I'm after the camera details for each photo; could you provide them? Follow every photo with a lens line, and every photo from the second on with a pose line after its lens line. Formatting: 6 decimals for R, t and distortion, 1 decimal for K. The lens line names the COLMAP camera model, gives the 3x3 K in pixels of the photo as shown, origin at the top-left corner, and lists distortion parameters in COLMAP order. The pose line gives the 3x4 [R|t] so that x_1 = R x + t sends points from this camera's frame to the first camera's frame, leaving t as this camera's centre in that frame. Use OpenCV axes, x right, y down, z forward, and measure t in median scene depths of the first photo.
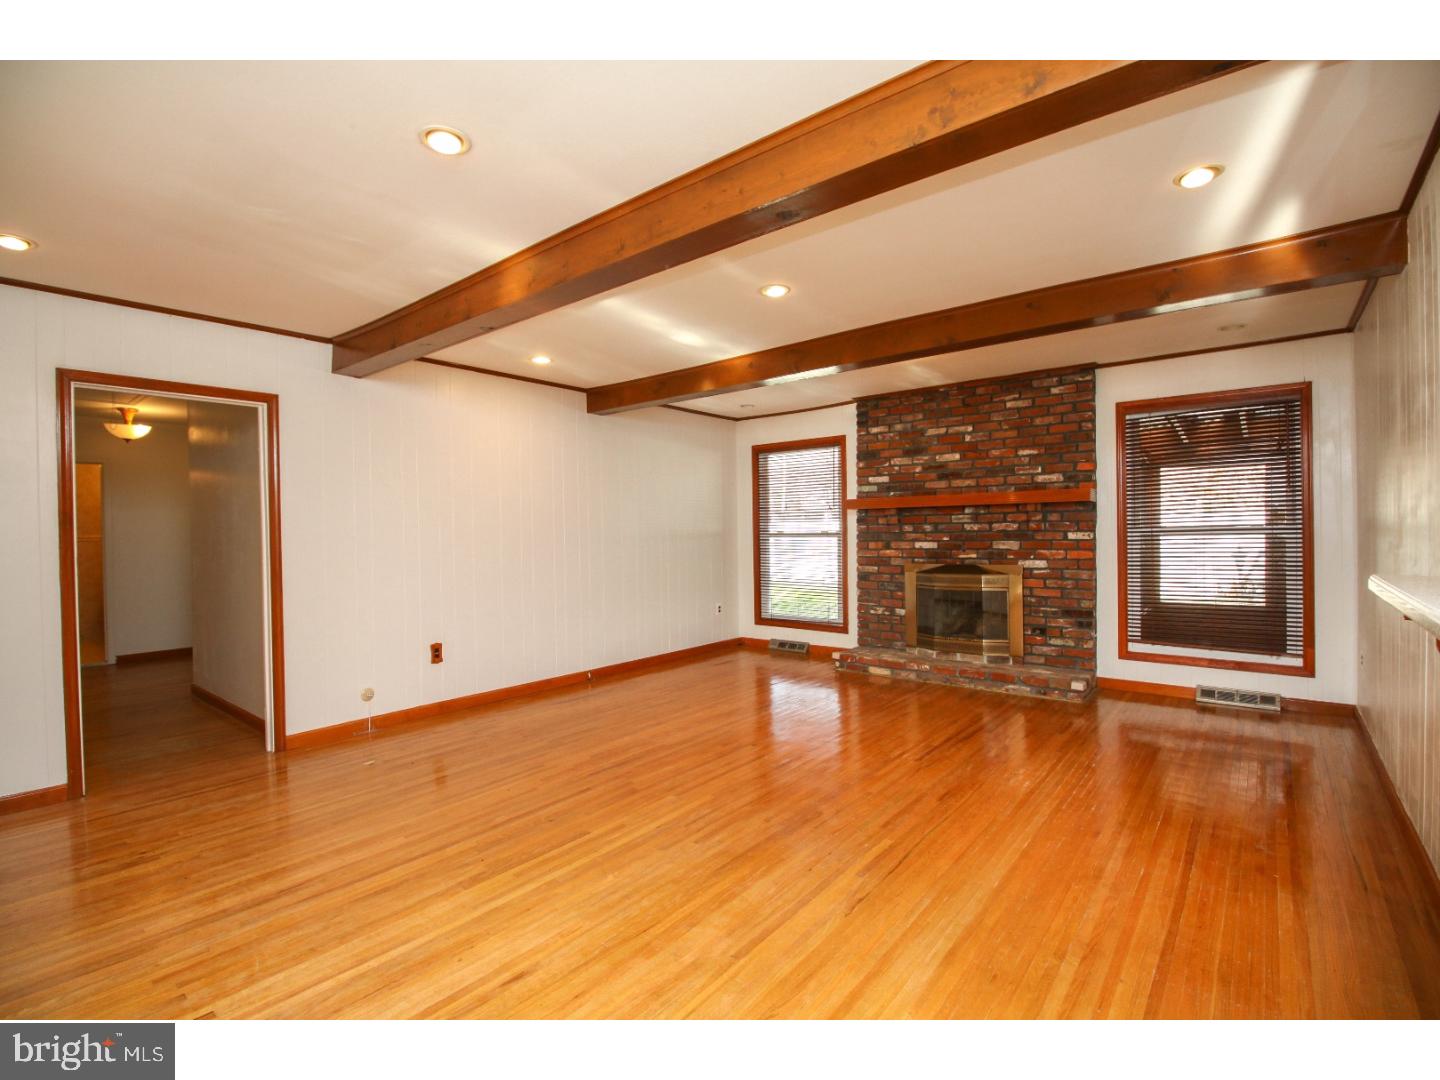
lens RADIAL K [[669.6, 0, 714.8], [0, 669.6, 538.6], [0, 0, 1]] dist [-0.007630, -0.001300]
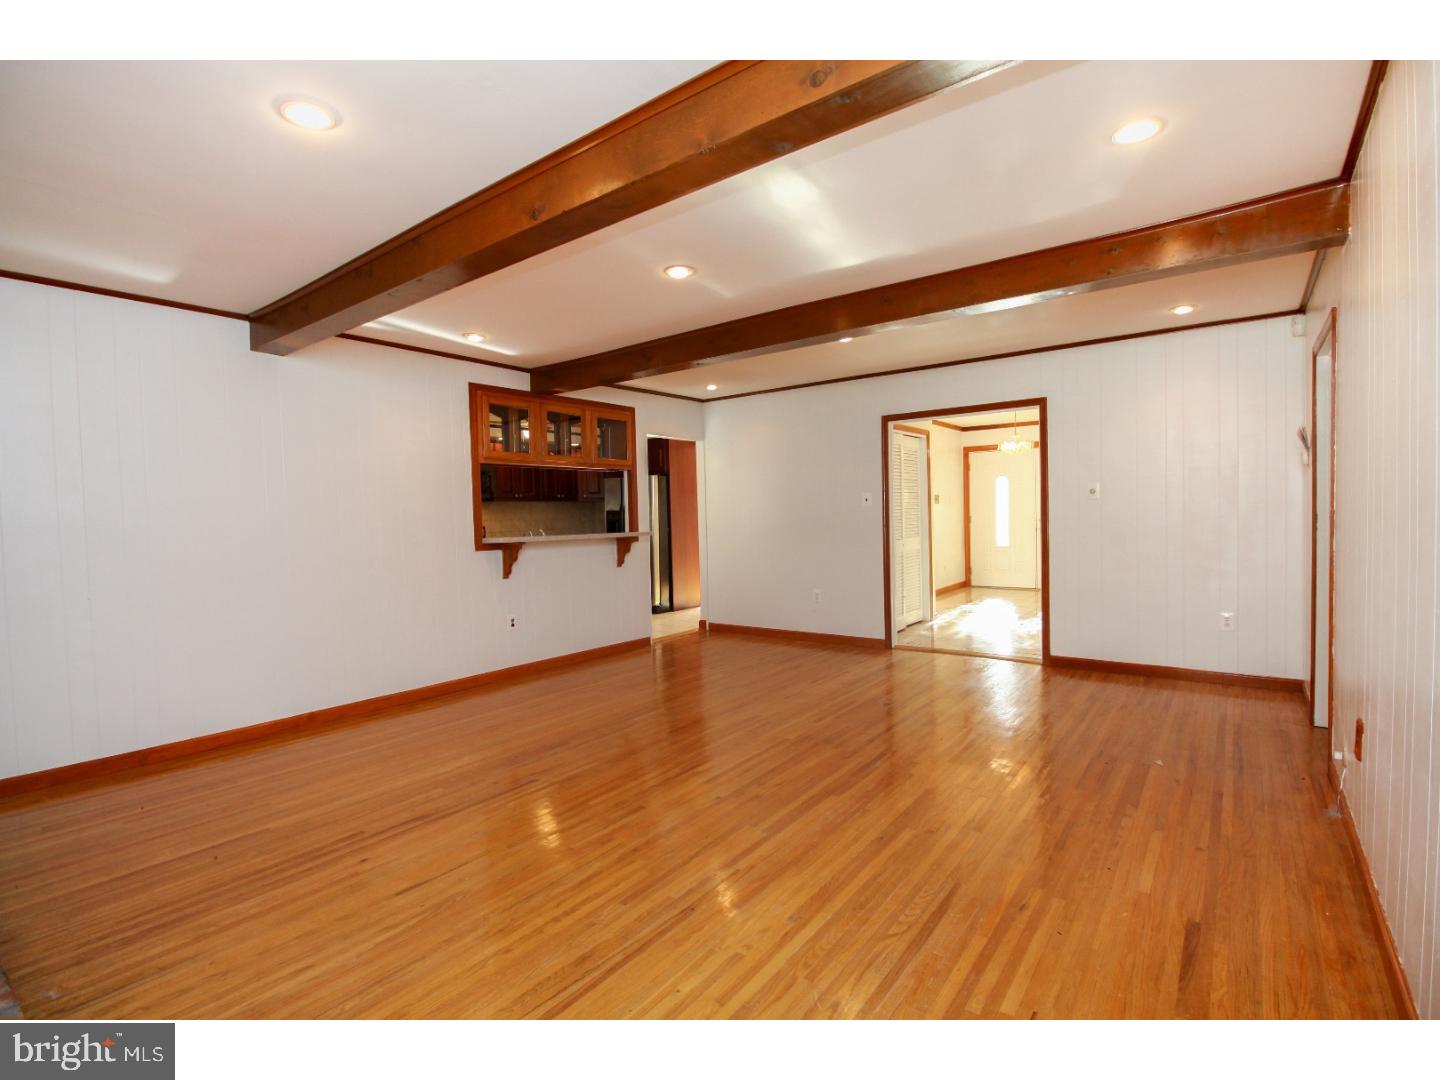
lens RADIAL K [[669.6, 0, 723.7], [0, 669.6, 536.6], [0, 0, 1]] dist [-0.007630, -0.001300]
pose [[-0.998497, 0.041475, -0.035821, 0.046286], [0.039905, 0.998256, 0.043494, -0.012362], [0.037563, 0.041999, -0.998411, 1.251057]]
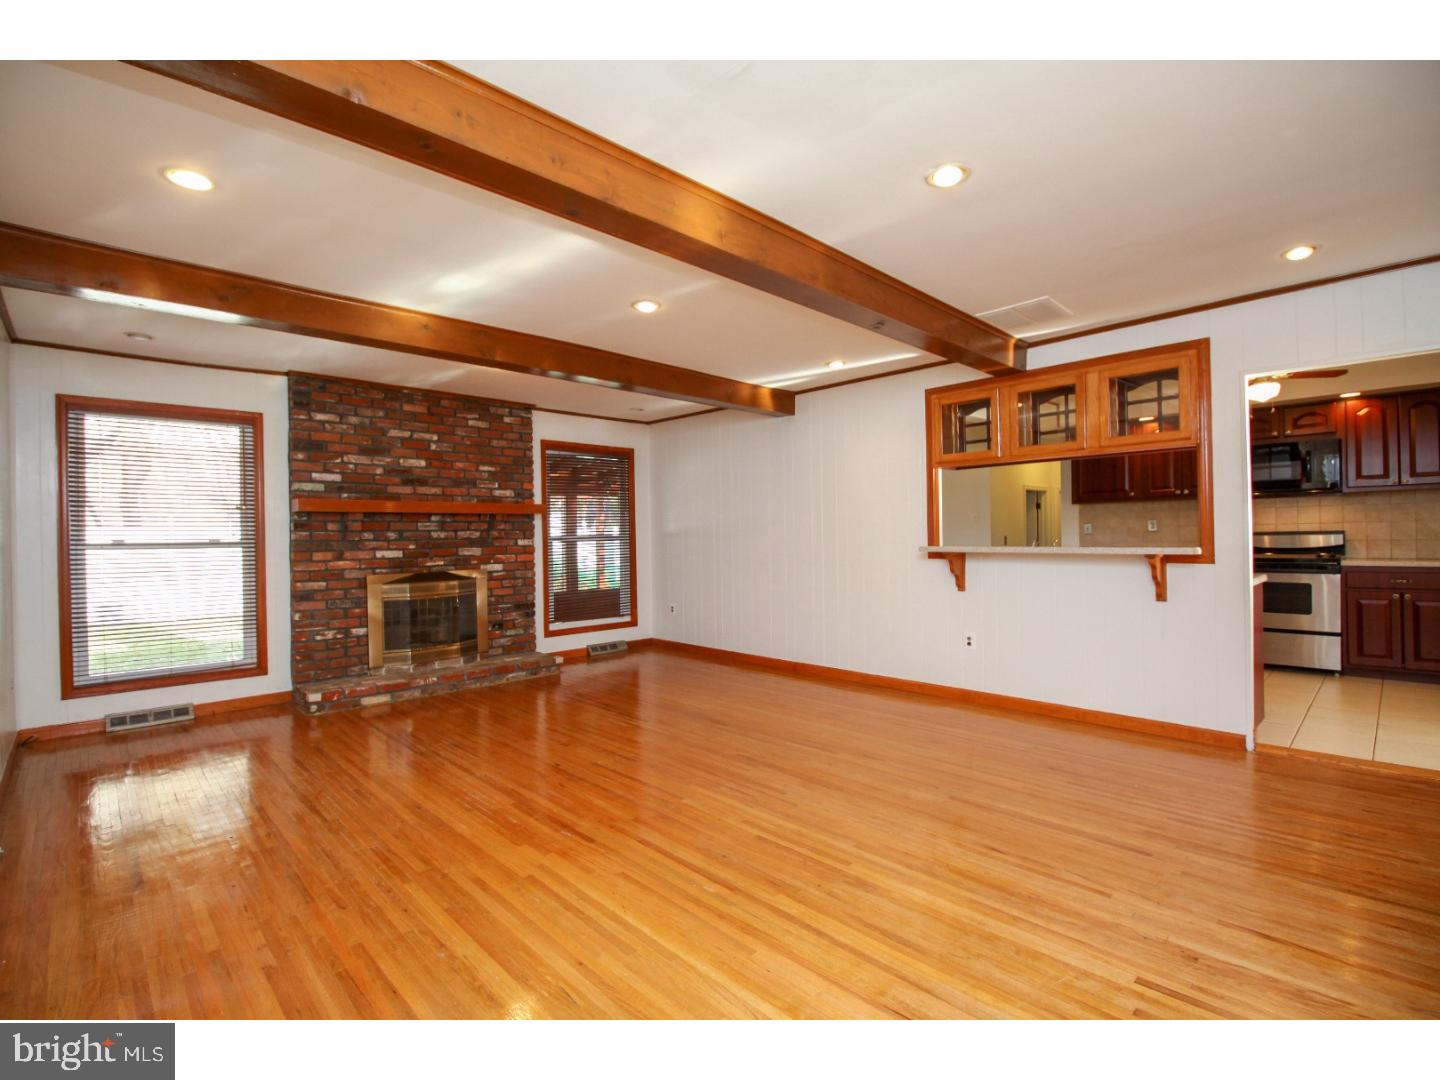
lens RADIAL K [[669.6, 0, 715.6], [0, 669.6, 537.8], [0, 0, 1]] dist [-0.007630, -0.001300]
pose [[0.109174, 0.009942, 0.993973, -0.597966], [0.024047, 0.999631, -0.012639, 0.010754], [-0.993732, 0.025282, 0.108895, 0.488445]]
